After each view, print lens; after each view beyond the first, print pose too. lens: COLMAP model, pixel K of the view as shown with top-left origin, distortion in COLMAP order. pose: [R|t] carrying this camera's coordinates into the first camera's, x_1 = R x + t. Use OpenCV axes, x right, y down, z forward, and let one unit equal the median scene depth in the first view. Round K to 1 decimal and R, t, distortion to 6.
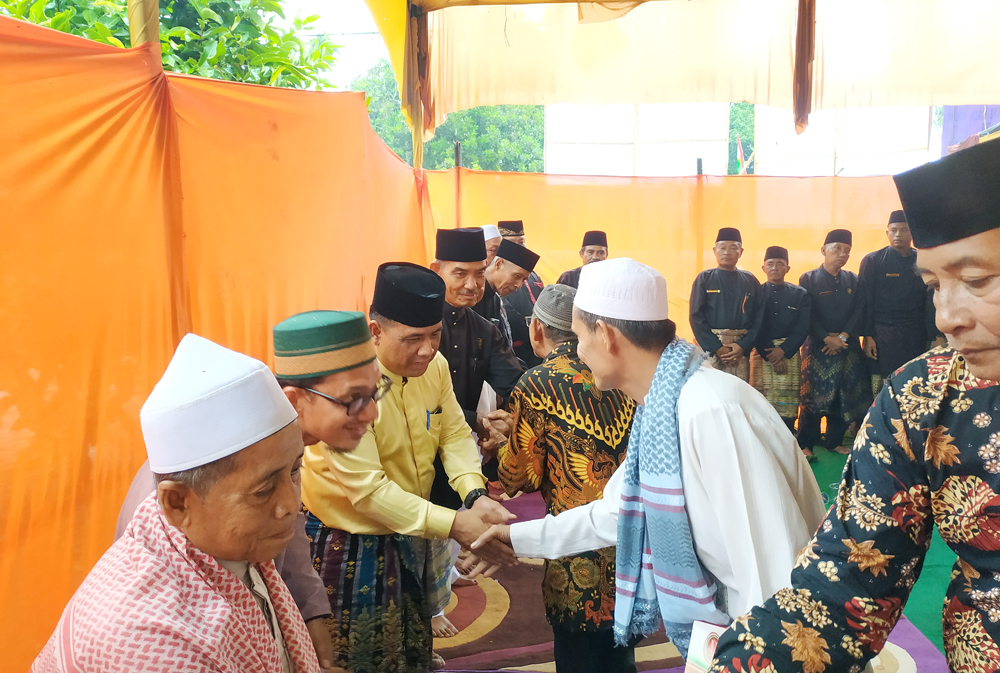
lens RADIAL K [[720.5, 0, 480.7], [0, 720.5, 344.8], [0, 0, 1]] dist [-0.012484, 0.002573]
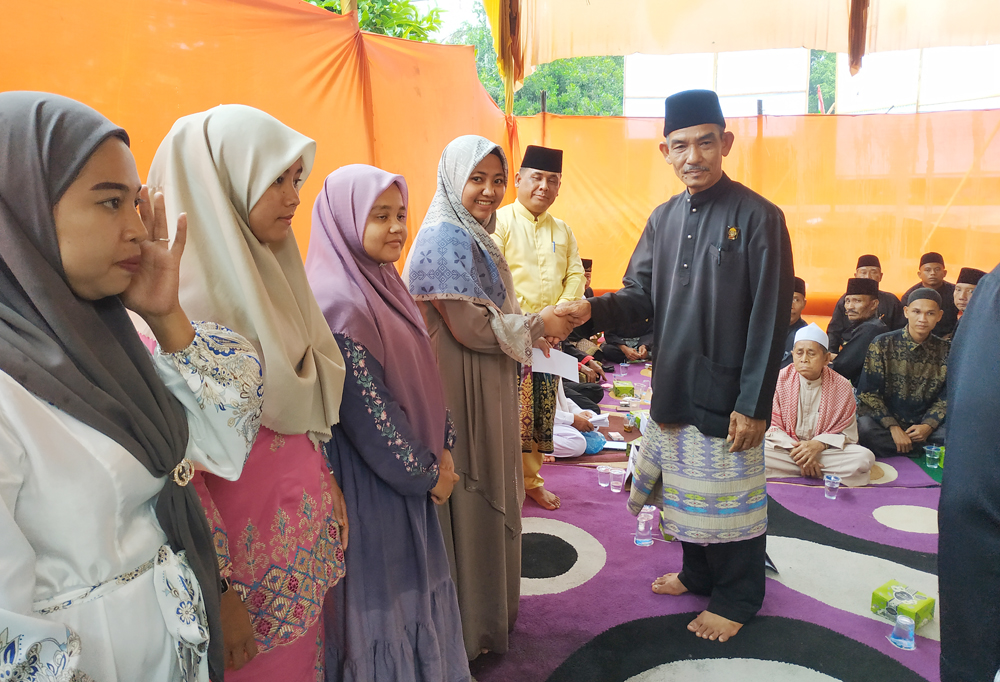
lens RADIAL K [[715.7, 0, 475.9], [0, 715.7, 343.7], [0, 0, 1]] dist [0.005879, -0.033404]
pose [[0.993590, 0.012774, -0.112324, -0.005620], [-0.007563, 0.998881, 0.046690, 0.071049], [0.112795, -0.045541, 0.992574, -0.171346]]
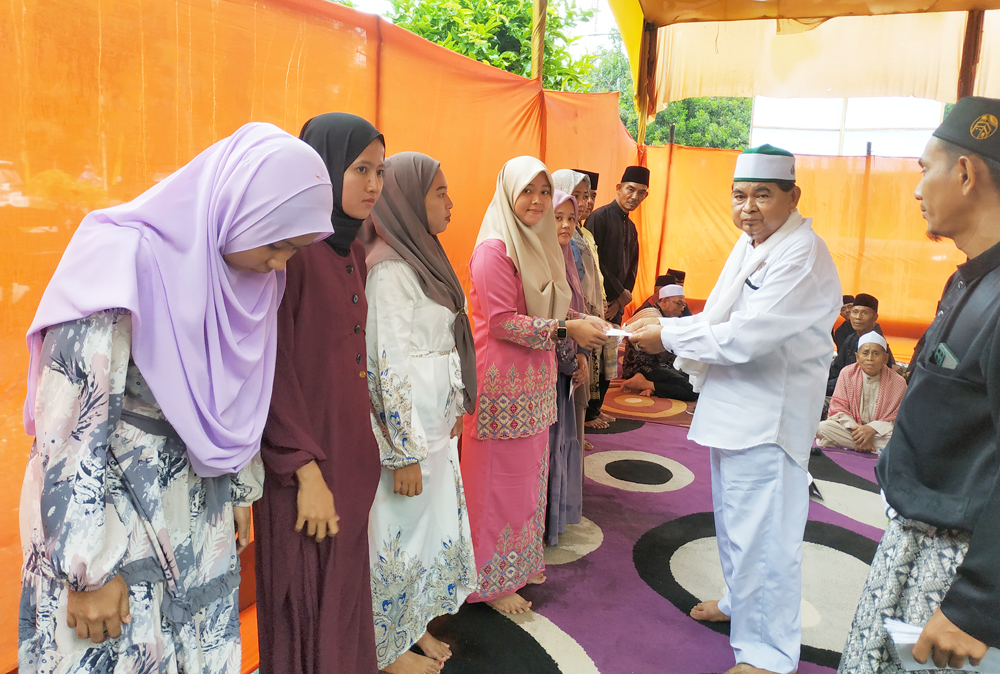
lens RADIAL K [[720.5, 0, 495.0], [0, 720.5, 331.8], [0, 0, 1]] dist [-0.012484, 0.002573]
pose [[0.968076, 0.084525, -0.235977, -0.004092], [-0.083046, 0.996414, 0.016214, 0.103148], [0.236501, 0.003900, 0.971623, -0.362360]]
